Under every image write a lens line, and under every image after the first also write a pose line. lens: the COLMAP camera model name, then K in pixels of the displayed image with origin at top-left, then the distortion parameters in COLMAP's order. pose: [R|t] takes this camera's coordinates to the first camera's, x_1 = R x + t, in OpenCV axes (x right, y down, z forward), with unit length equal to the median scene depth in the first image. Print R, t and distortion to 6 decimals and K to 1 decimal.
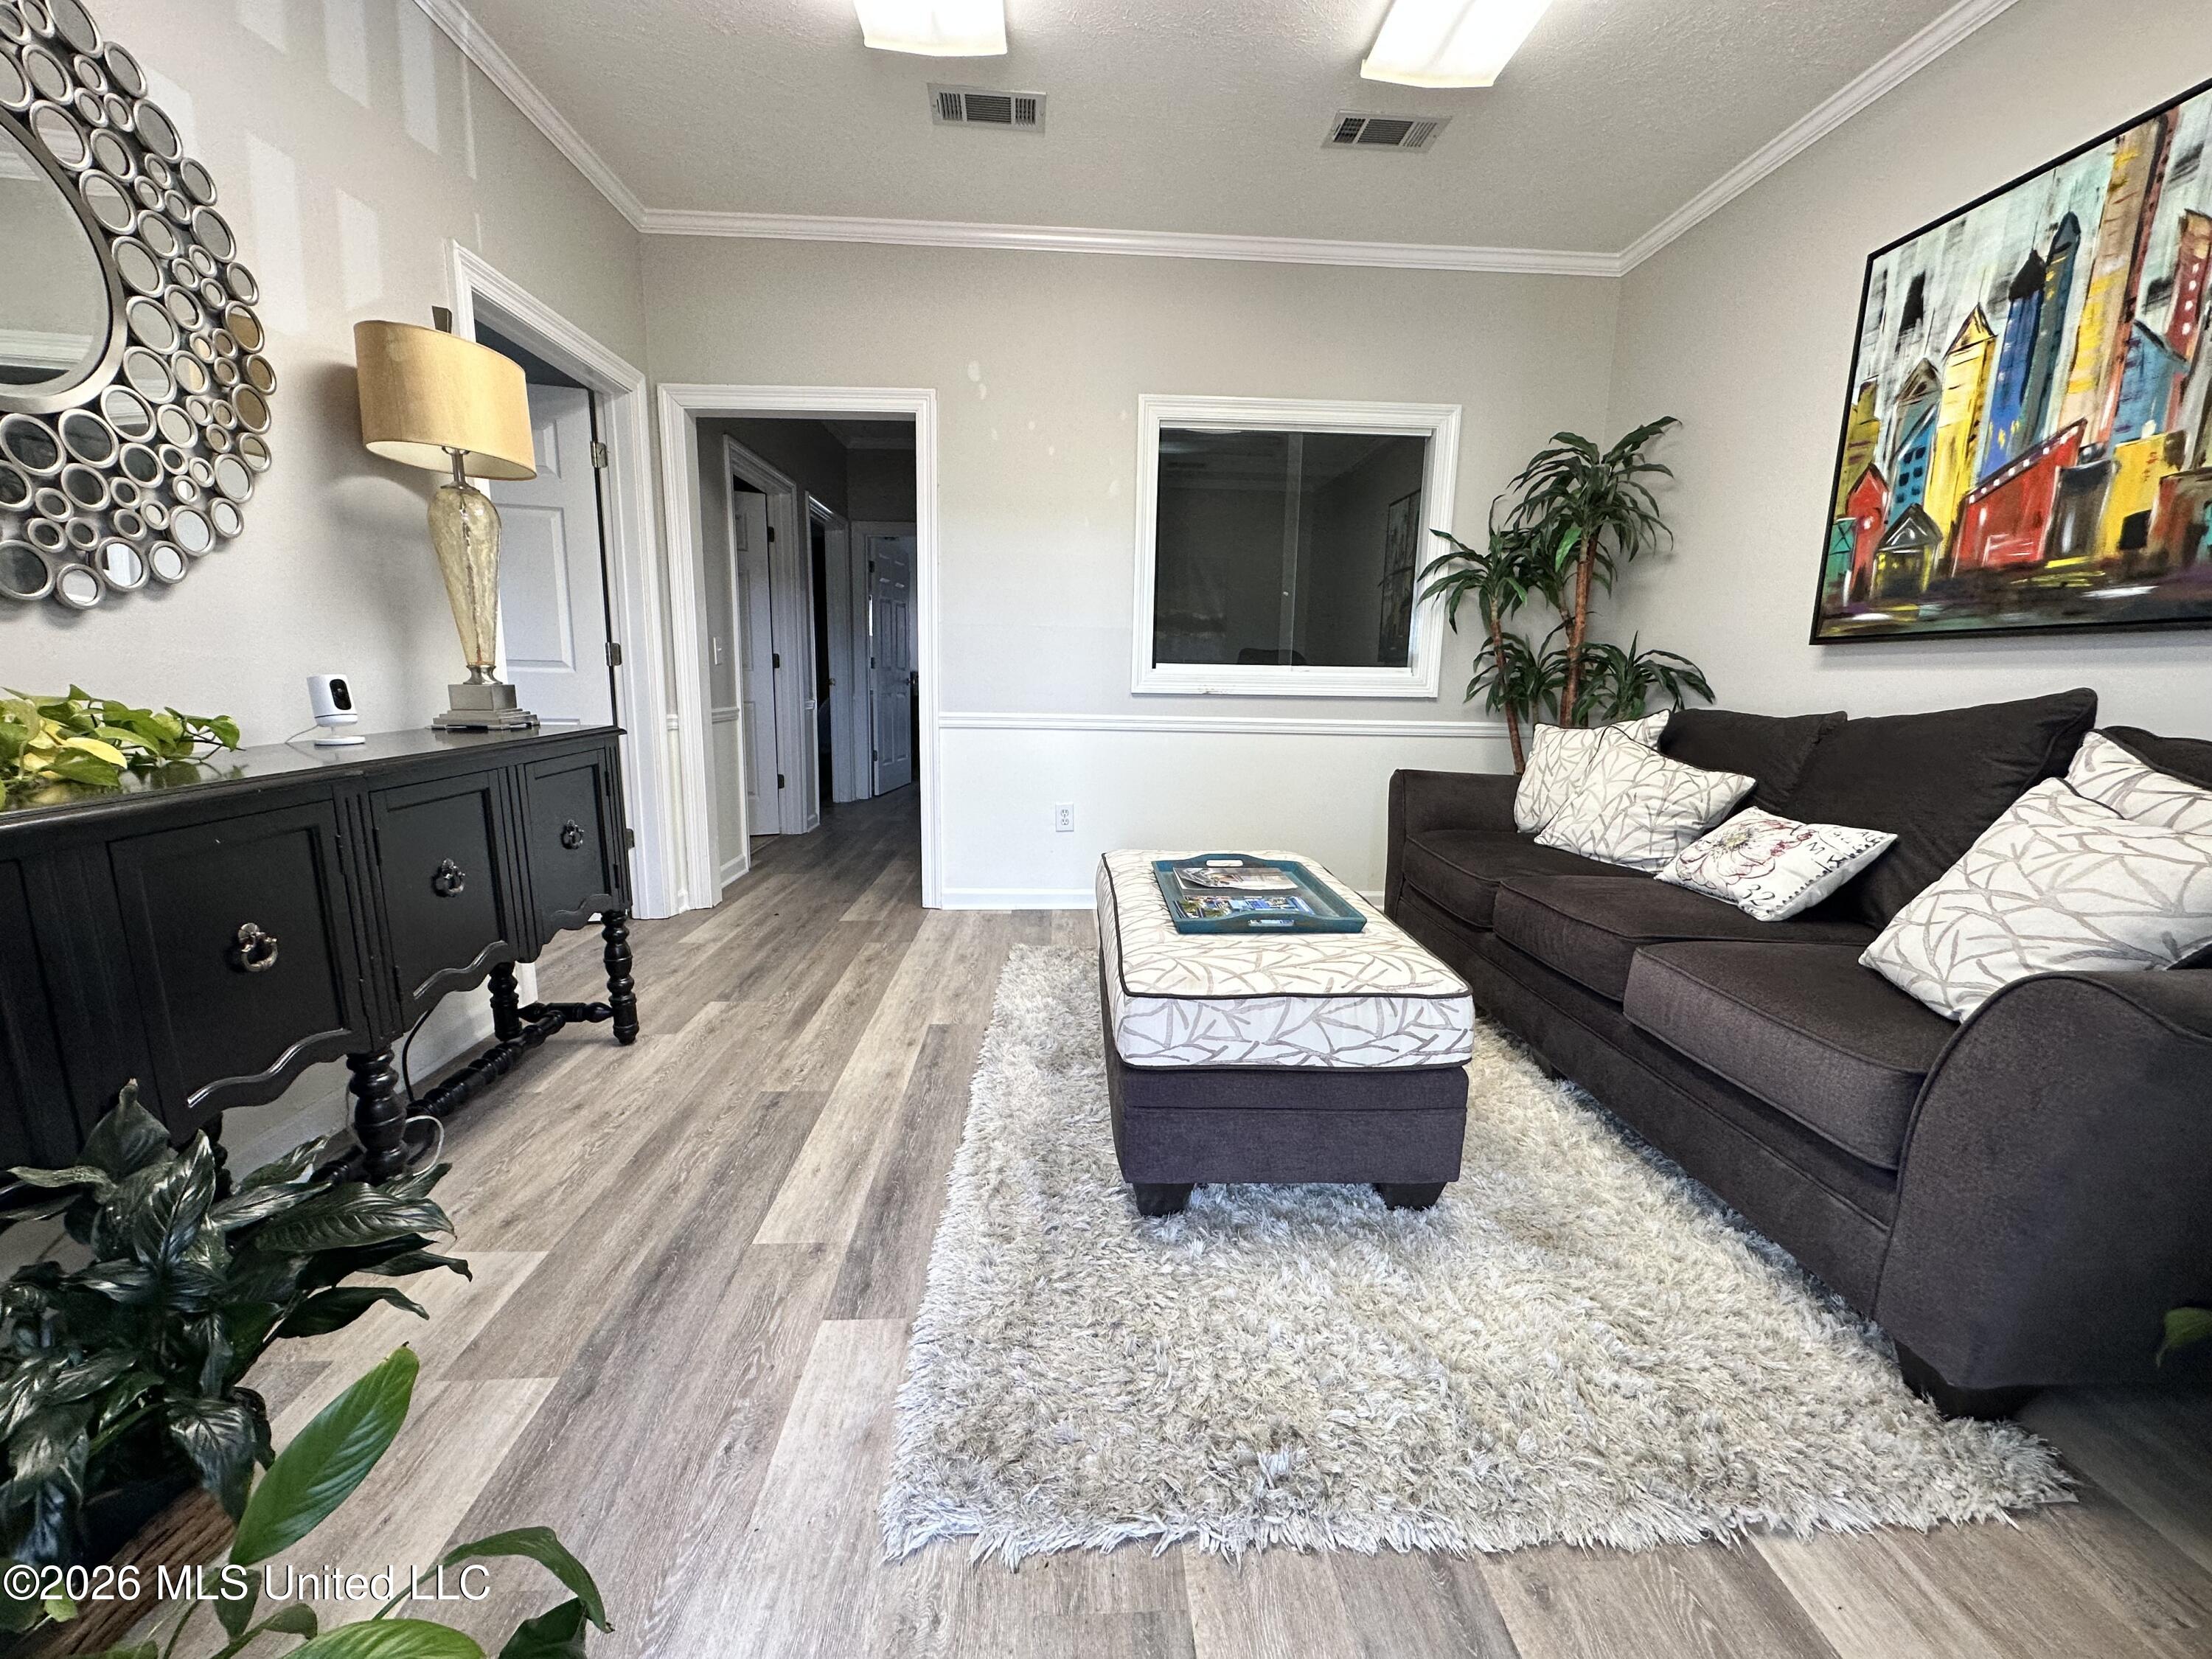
lens RADIAL K [[880.1, 0, 1104.2], [0, 880.1, 830.5], [0, 0, 1]] dist [-0.003756, 0.000776]
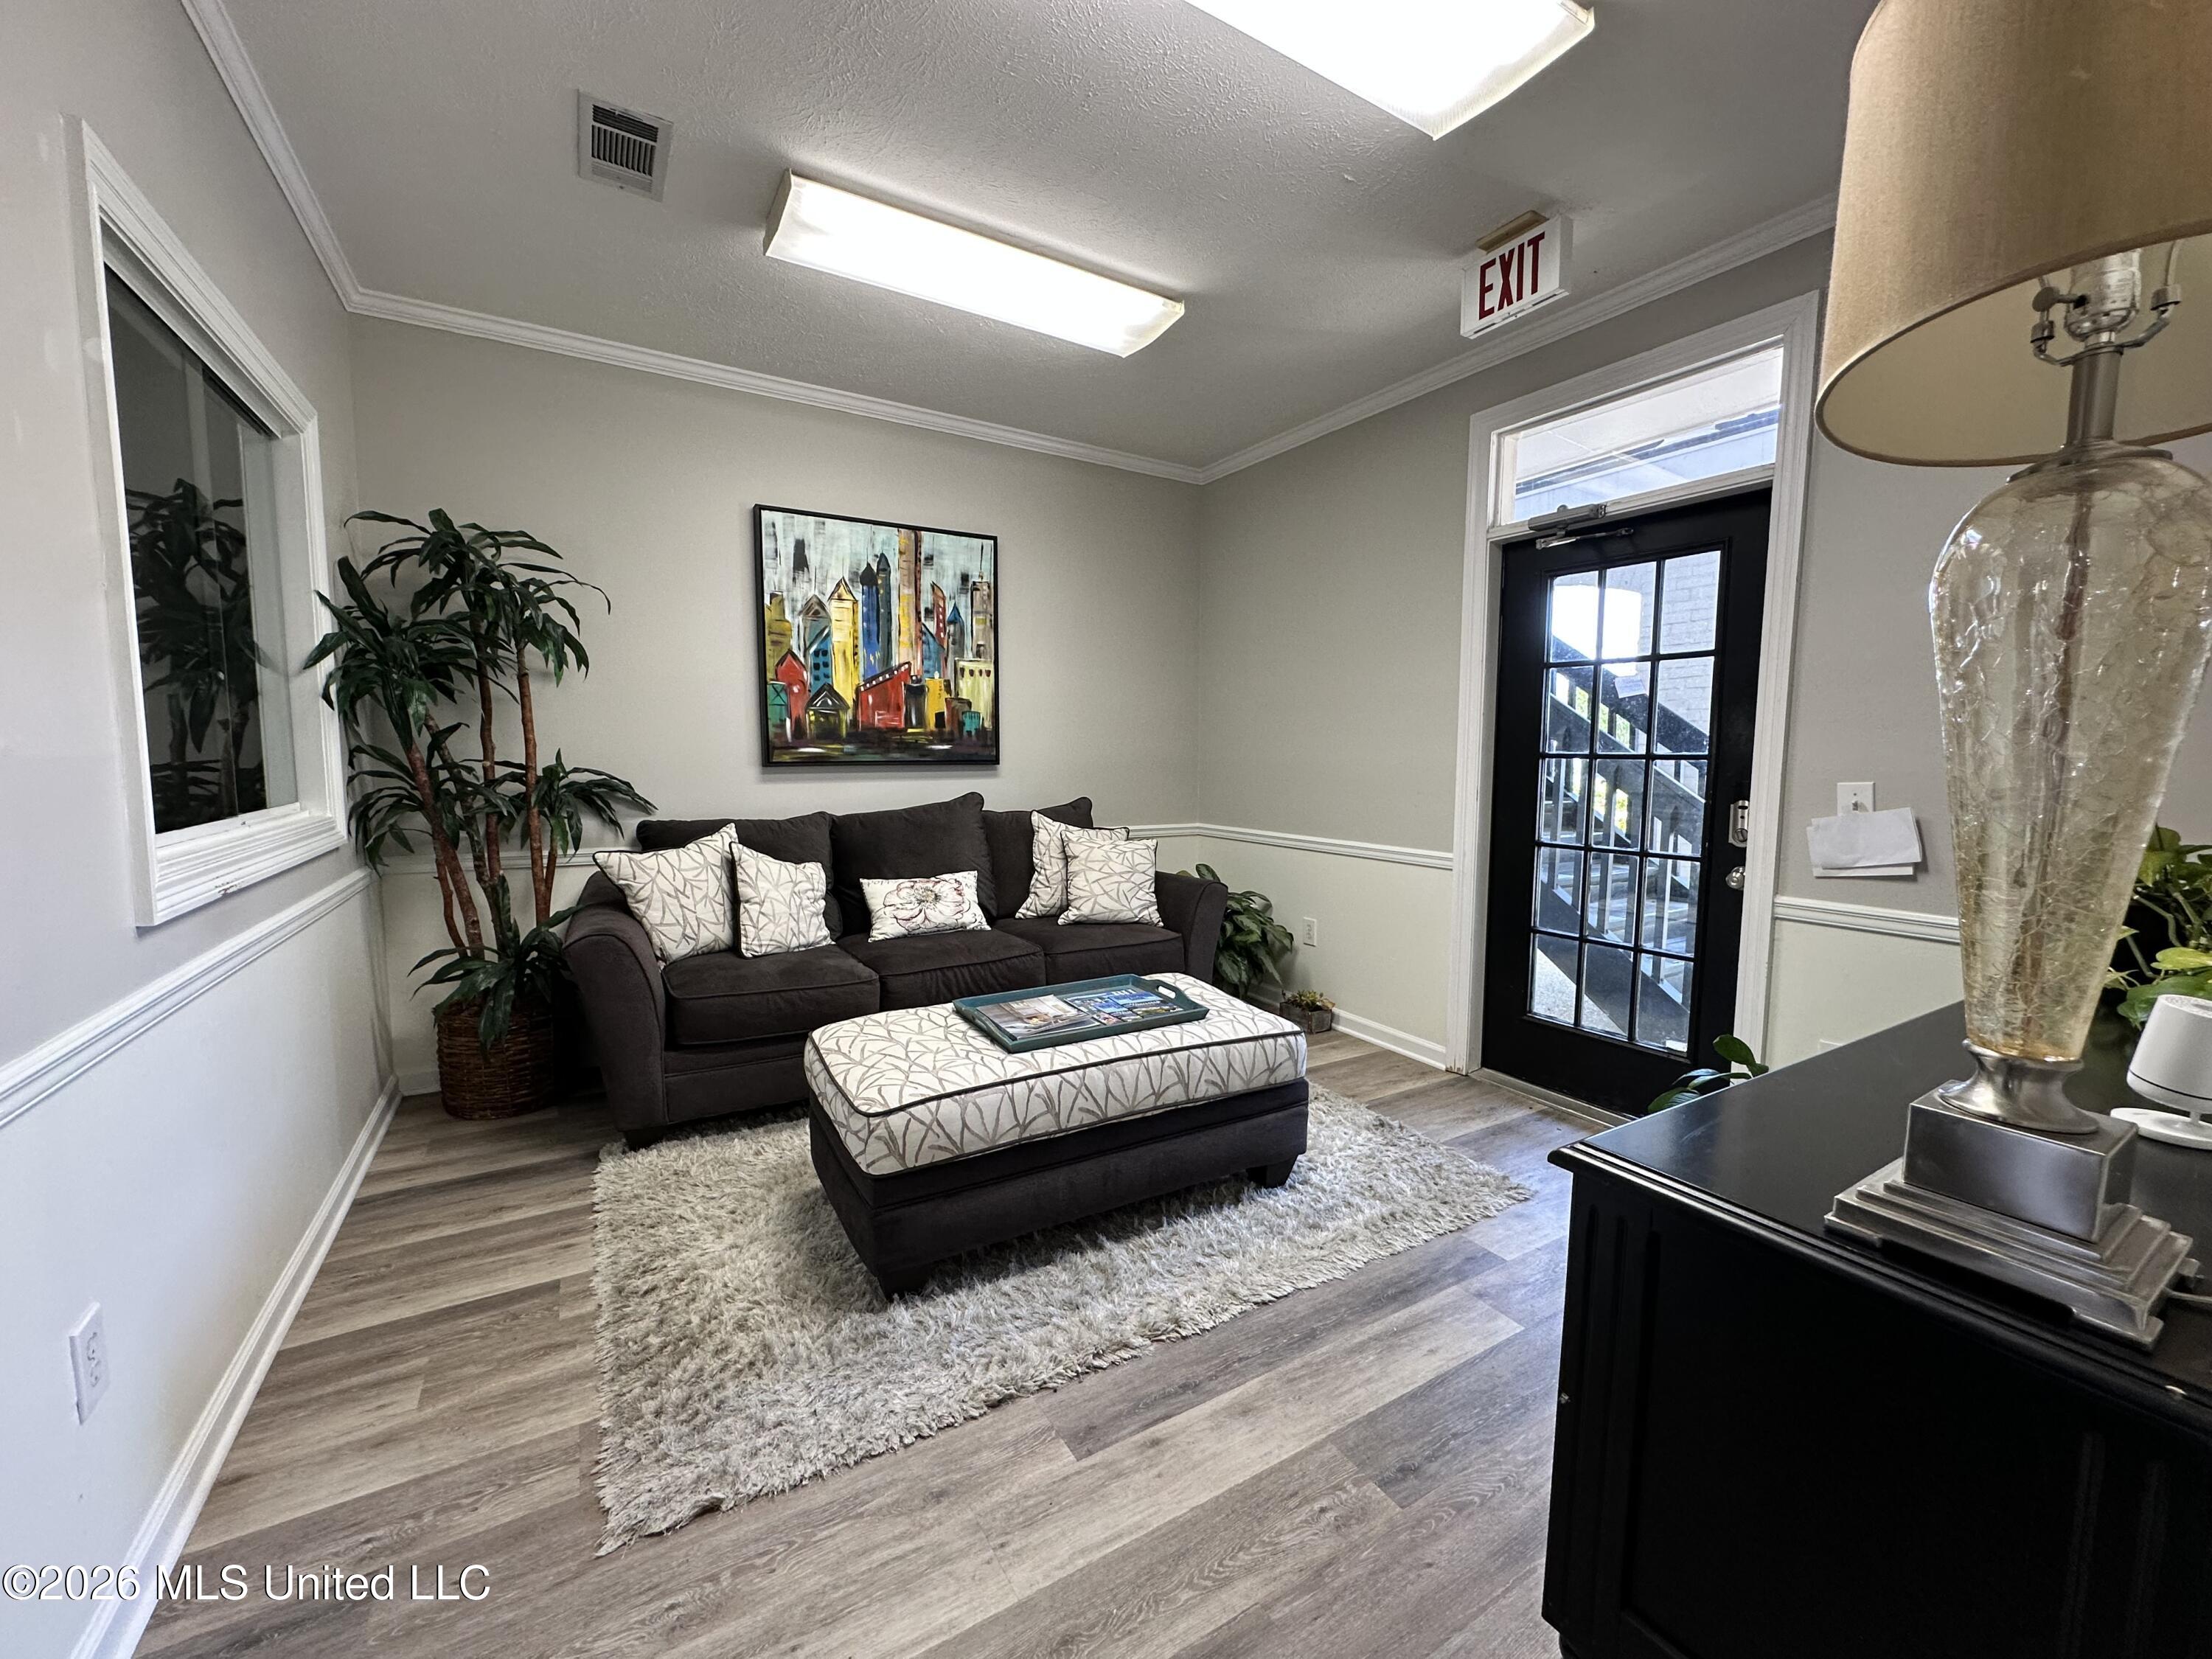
lens RADIAL K [[880.1, 0, 1106.7], [0, 880.1, 832.8], [0, 0, 1]] dist [-0.003756, 0.000776]
pose [[-0.469939, -0.106746, 0.876221, -0.838638], [0.140259, 0.971019, 0.193519, -0.371372], [-0.871484, 0.213840, -0.441348, 1.424522]]
